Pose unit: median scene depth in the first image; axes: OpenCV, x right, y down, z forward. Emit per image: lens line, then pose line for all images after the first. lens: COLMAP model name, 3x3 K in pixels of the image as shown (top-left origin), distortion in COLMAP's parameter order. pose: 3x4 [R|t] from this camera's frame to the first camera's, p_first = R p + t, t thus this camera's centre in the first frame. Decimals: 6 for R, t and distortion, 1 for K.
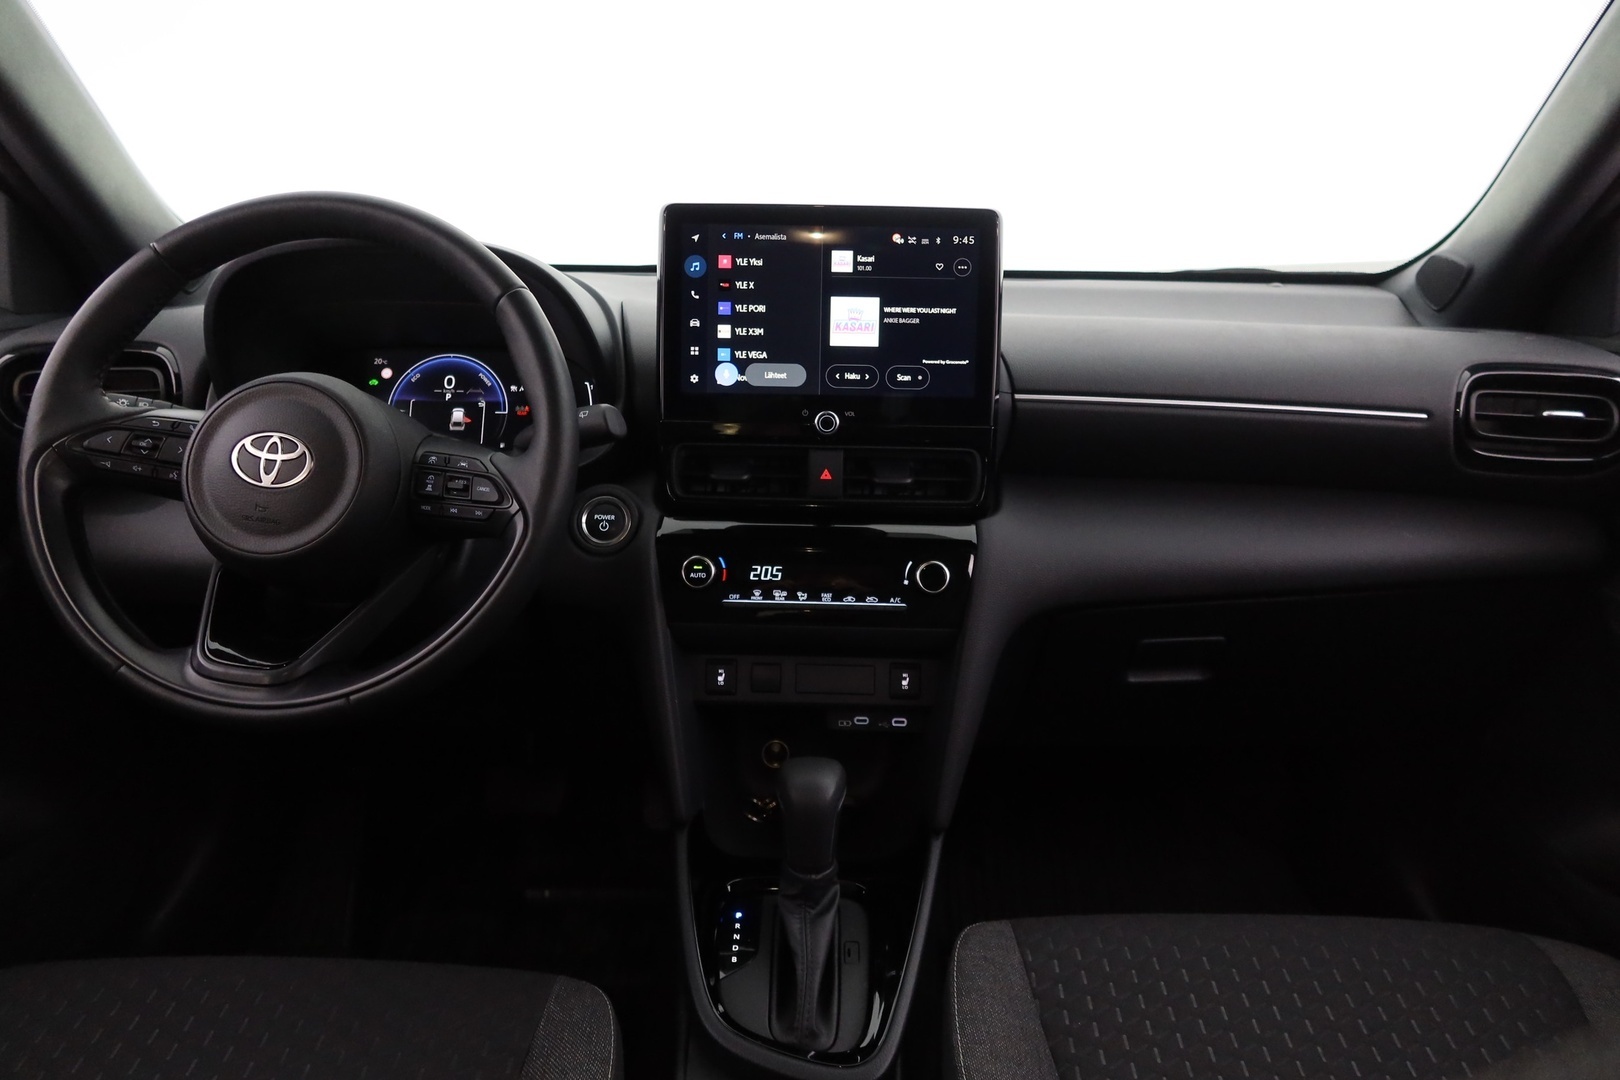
lens RADIAL K [[1120.8, 0, 810.0], [0, 1120.8, 540.0], [0, 0, 1]] dist [0.006304, 0.004686]
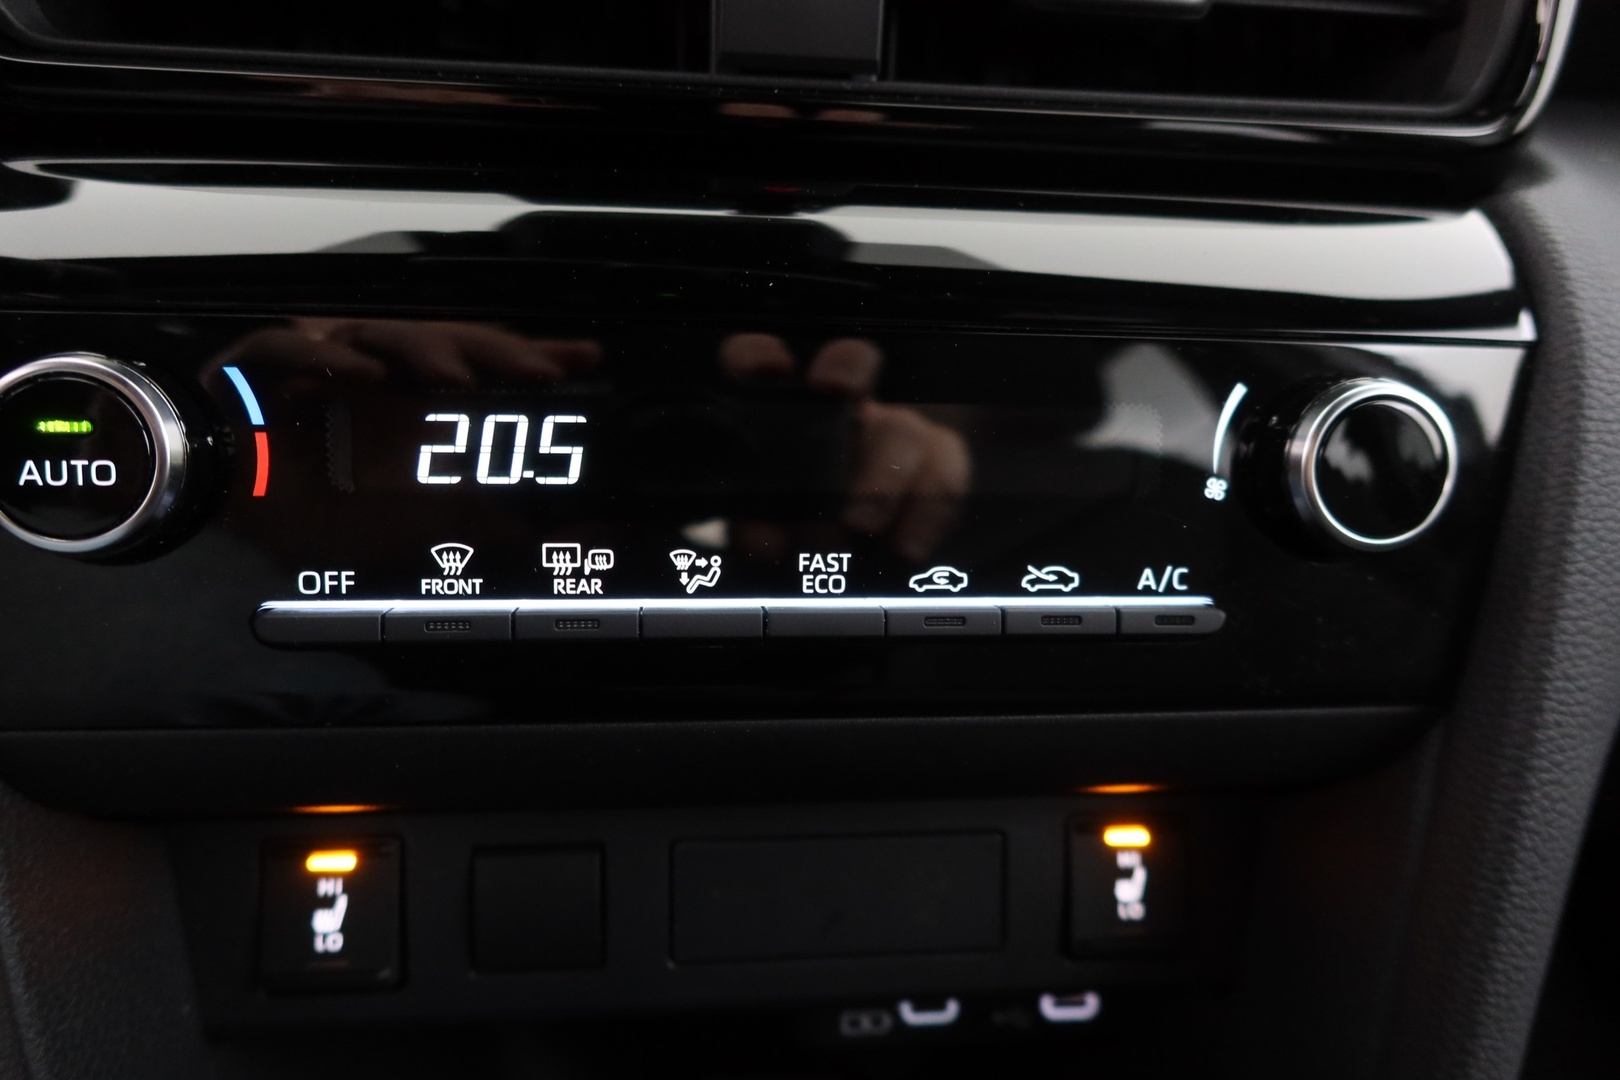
lens RADIAL K [[1120.8, 0, 810.0], [0, 1120.8, 540.0], [0, 0, 1]] dist [0.006304, 0.004686]
pose [[0.991599, -0.021644, 0.127529, -0.012035], [0.001735, 0.988039, 0.154197, 0.015487], [-0.129341, -0.152681, 0.979775, 0.809907]]
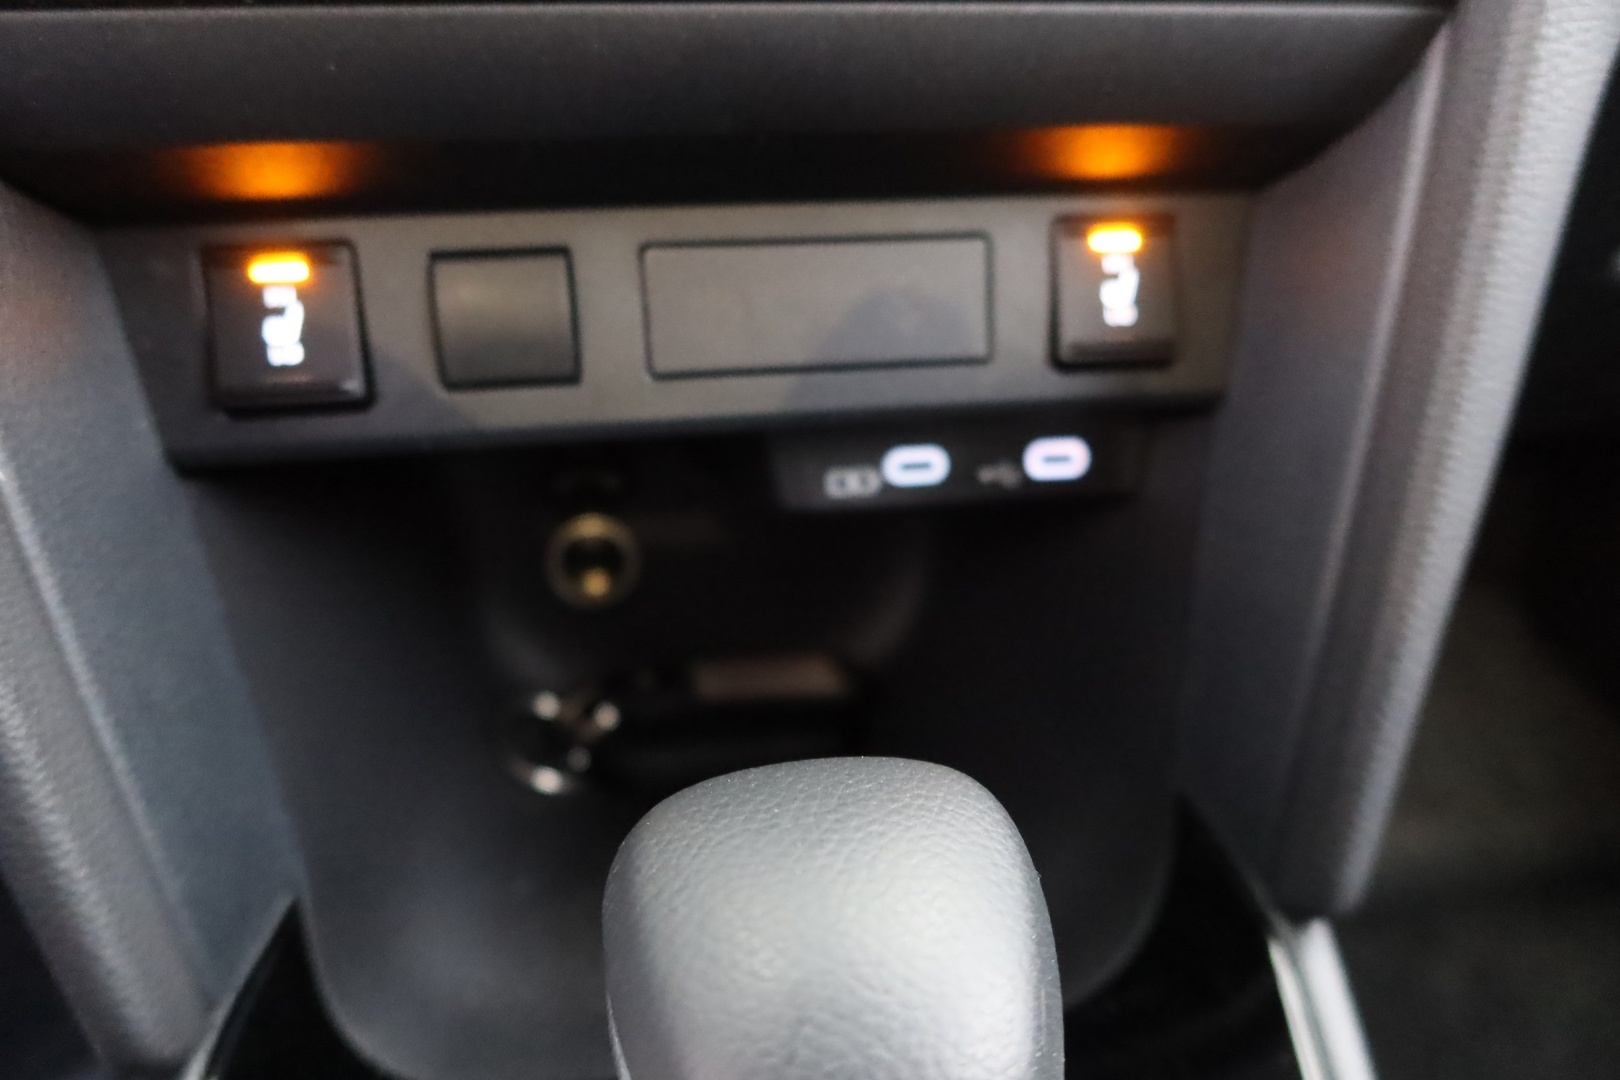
lens RADIAL K [[1120.8, 0, 810.0], [0, 1120.8, 540.0], [0, 0, 1]] dist [0.006304, 0.004686]
pose [[0.978935, -0.103514, 0.175984, -0.025079], [0.046109, 0.951767, 0.303338, 0.104003], [-0.198896, -0.288834, 0.936491, 0.803085]]
